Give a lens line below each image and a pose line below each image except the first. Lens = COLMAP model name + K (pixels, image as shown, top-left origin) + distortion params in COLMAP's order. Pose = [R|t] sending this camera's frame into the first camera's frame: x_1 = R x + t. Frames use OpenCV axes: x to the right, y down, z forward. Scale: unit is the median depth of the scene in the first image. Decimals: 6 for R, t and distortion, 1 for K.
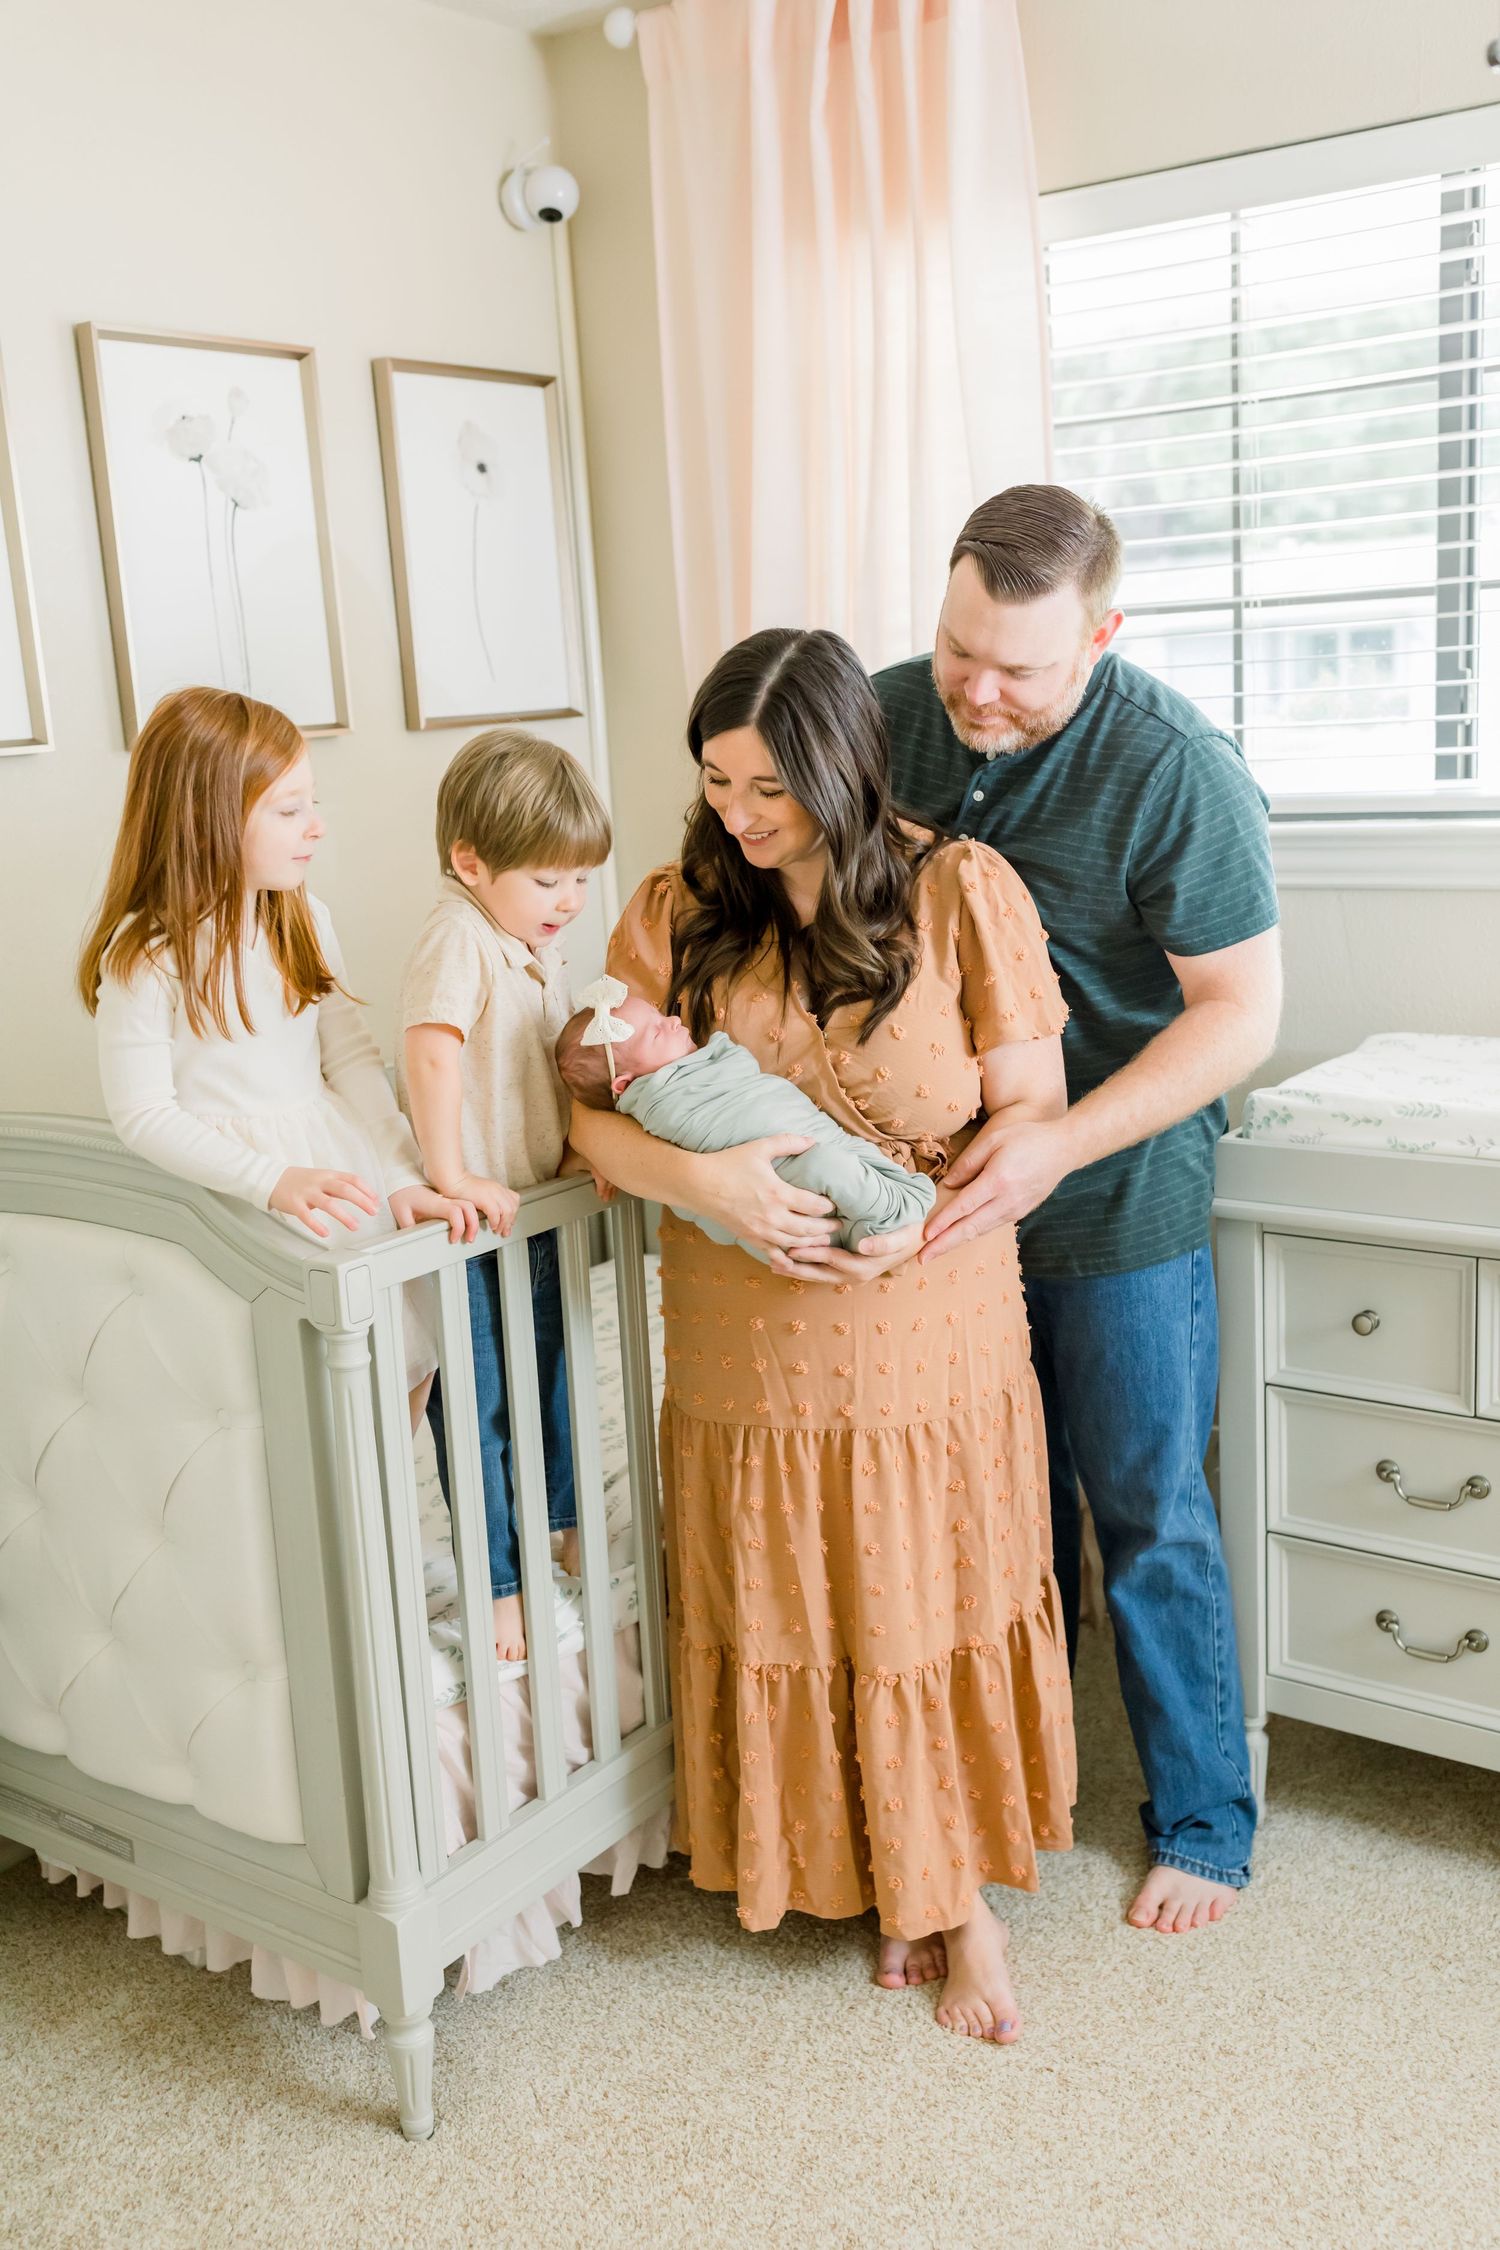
lens RADIAL K [[2138.8, 0, 754.4], [0, 2138.8, 1130.2], [0, 0, 1]] dist [0.003359, 0.000000]
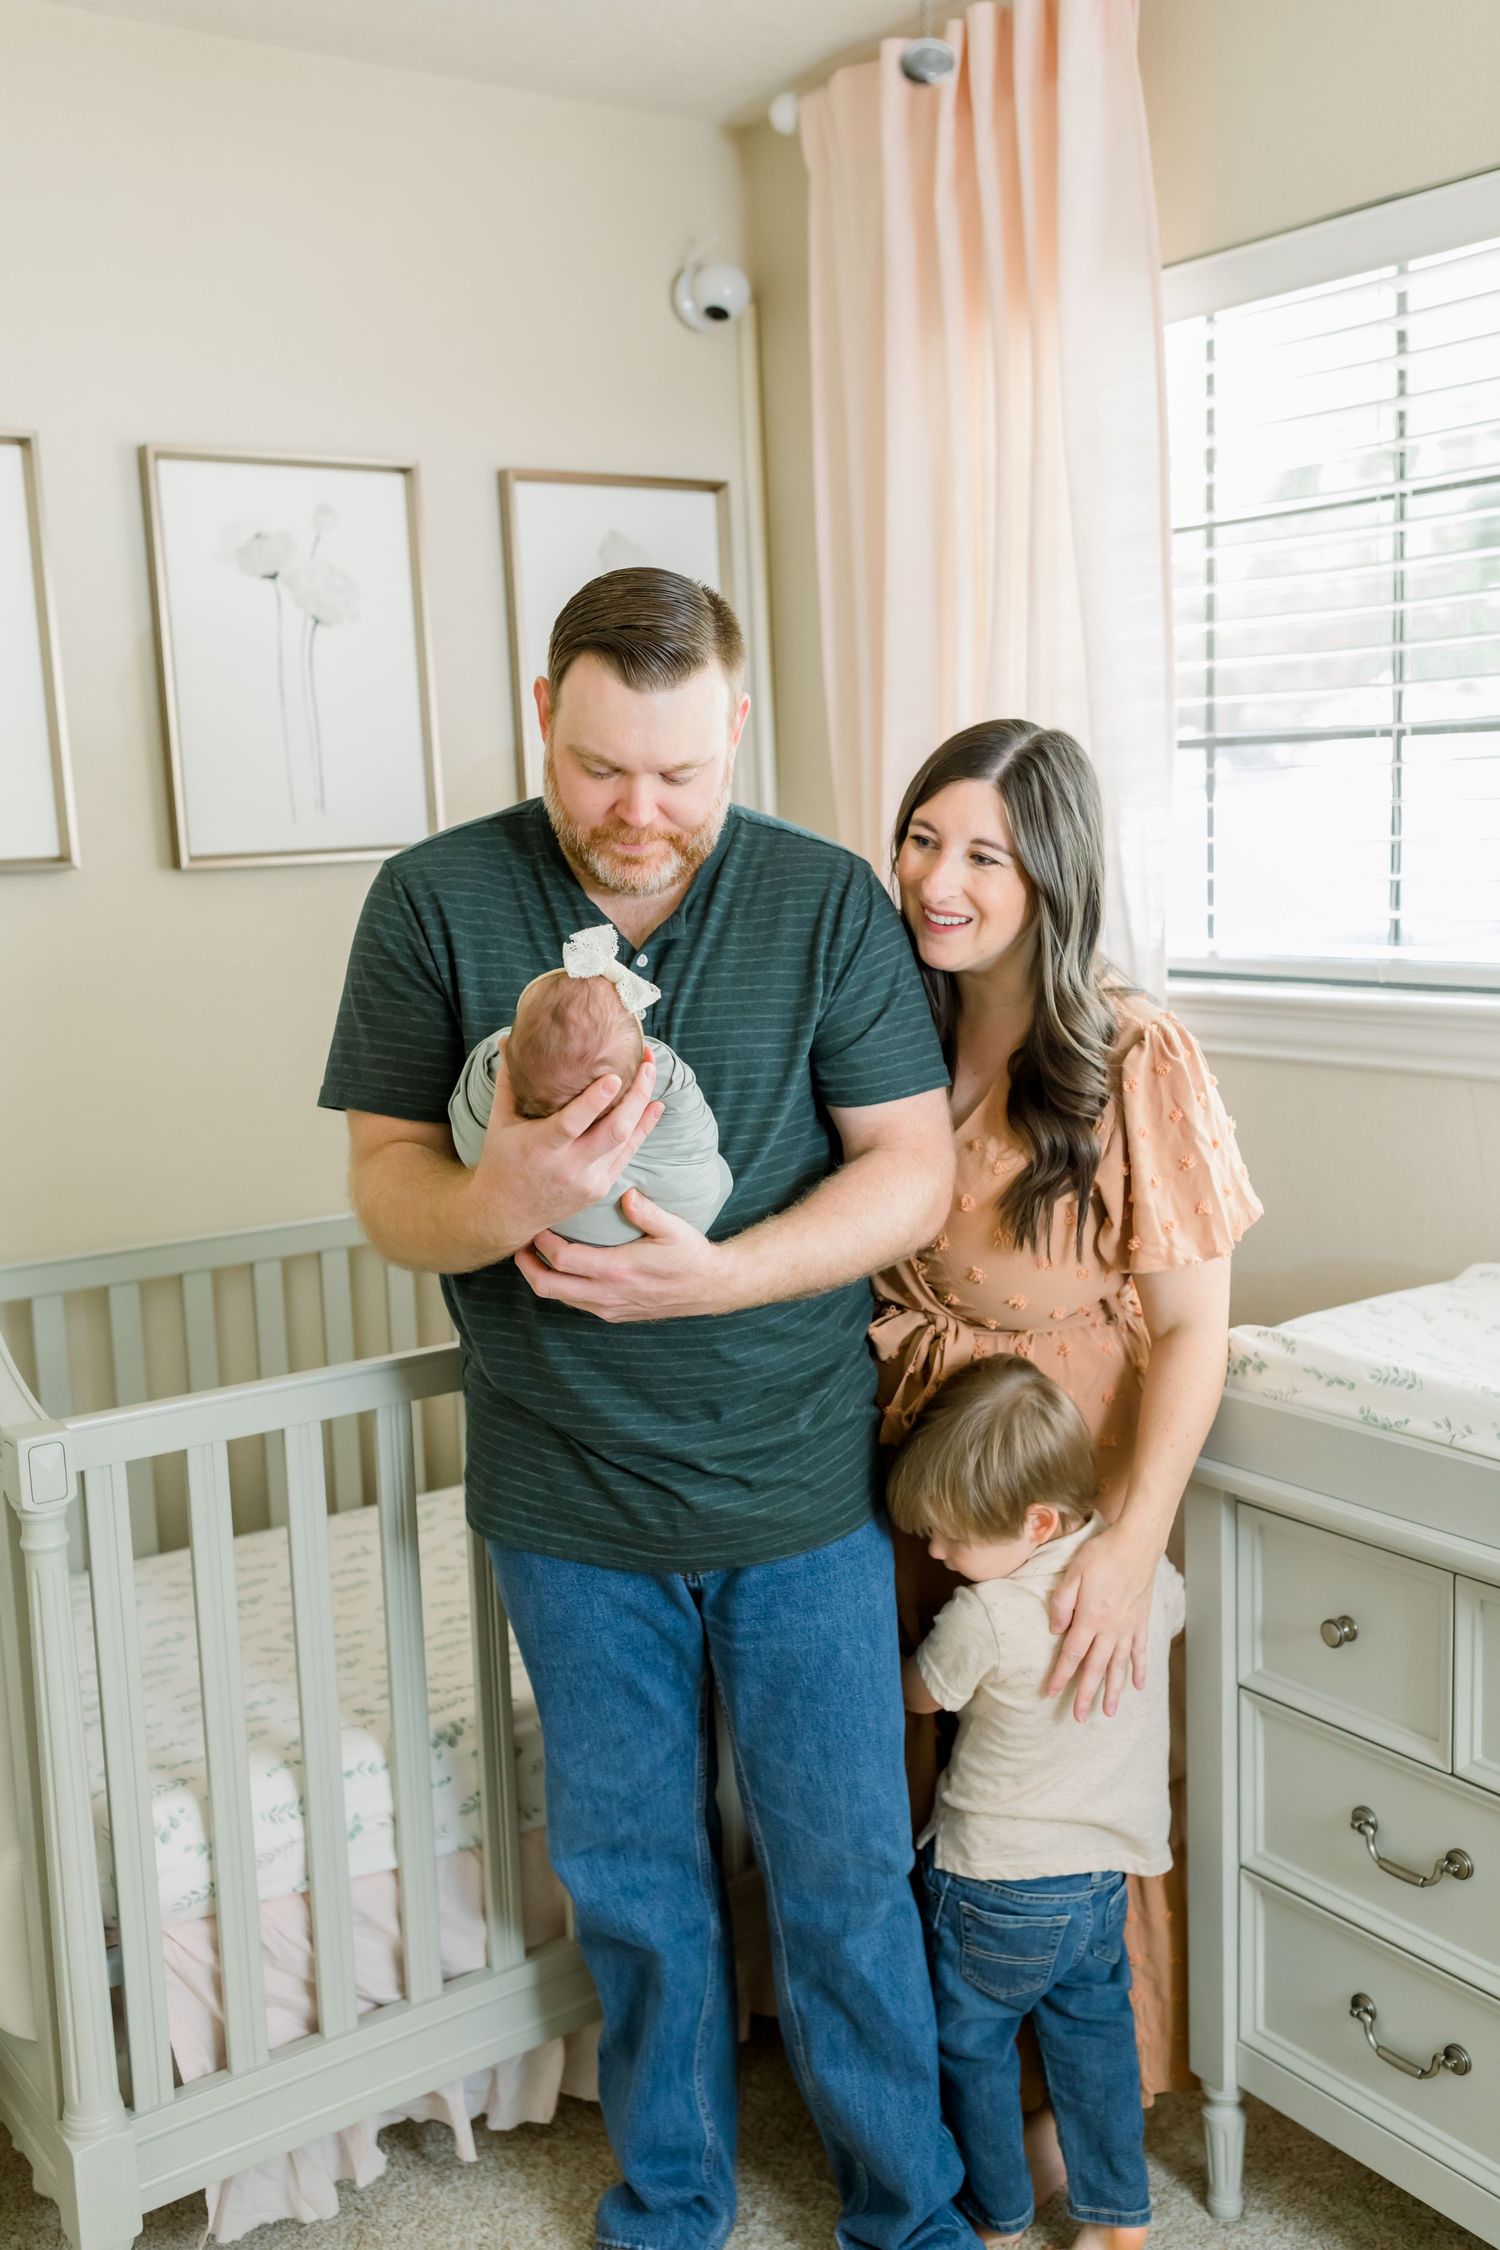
lens RADIAL K [[2138.8, 0, 750.7], [0, 2138.8, 1136.6], [0, 0, 1]] dist [0.003359, 0.000000]
pose [[0.948591, 0.068520, -0.309000, 0.298249], [-0.079752, 0.996529, -0.023852, -0.055502], [0.306293, 0.047269, 0.950763, 0.155807]]
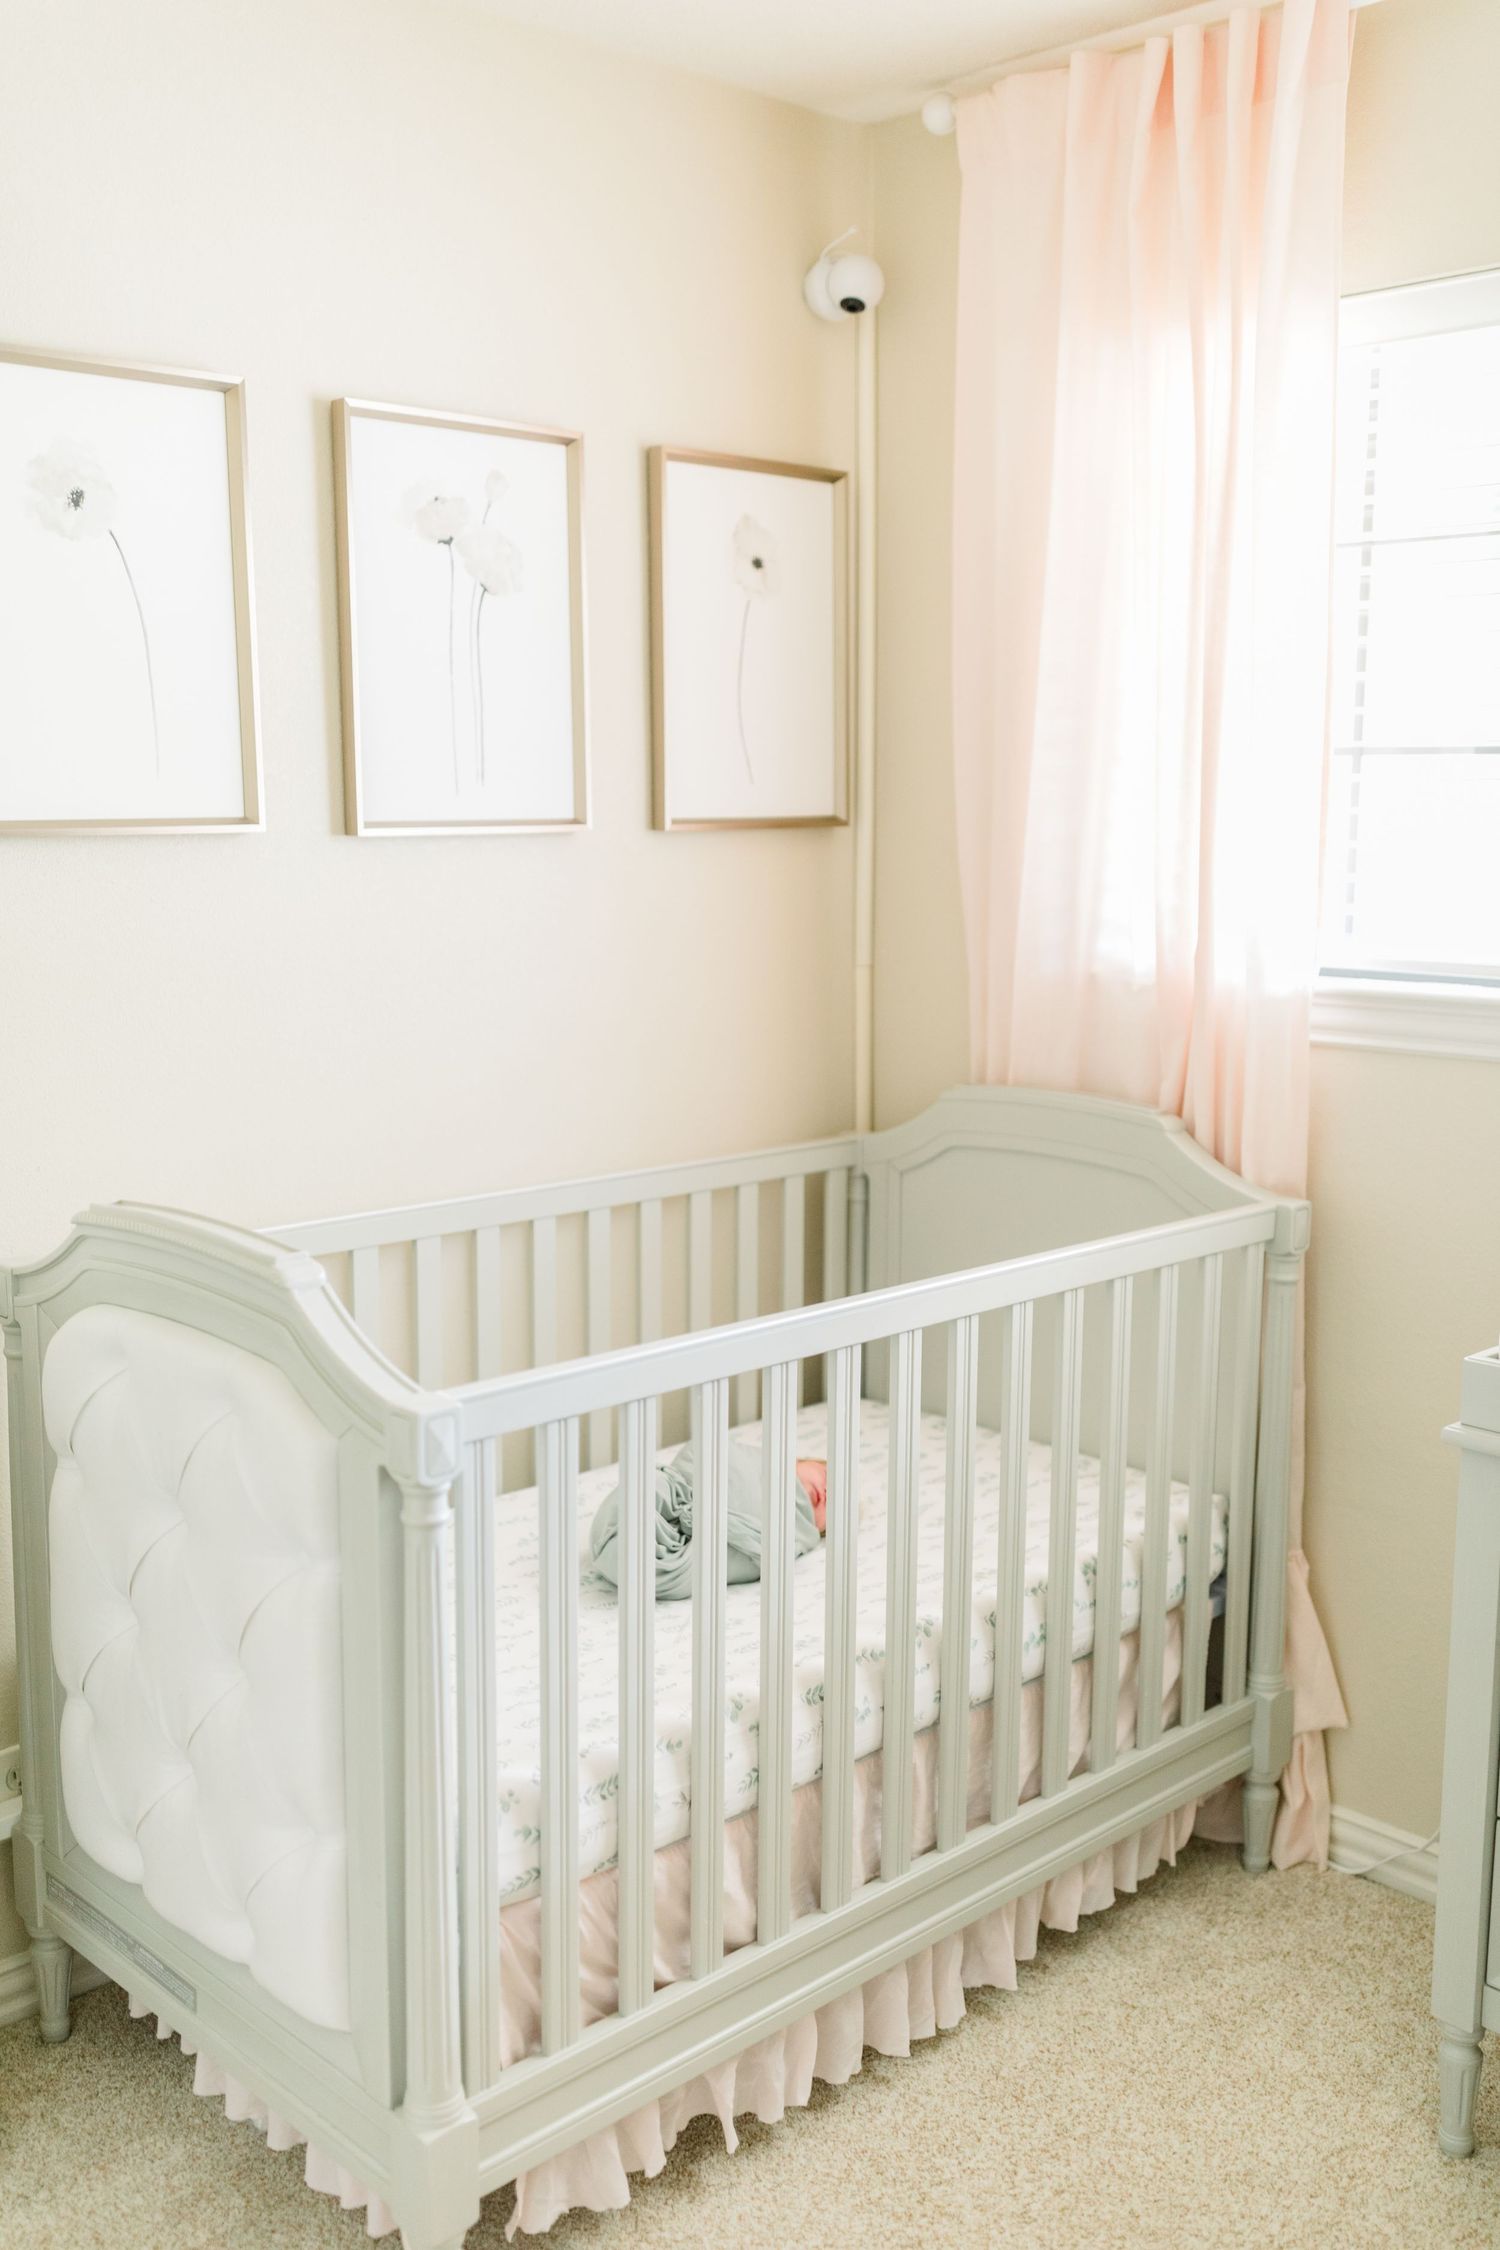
lens RADIAL K [[2138.8, 0, 753.9], [0, 2138.8, 1128.7], [0, 0, 1]] dist [0.003359, 0.000000]
pose [[0.981631, 0.085296, -0.170659, 0.070683], [-0.092848, 0.995002, -0.036757, -0.028720], [0.166671, 0.051927, 0.984644, 0.090089]]
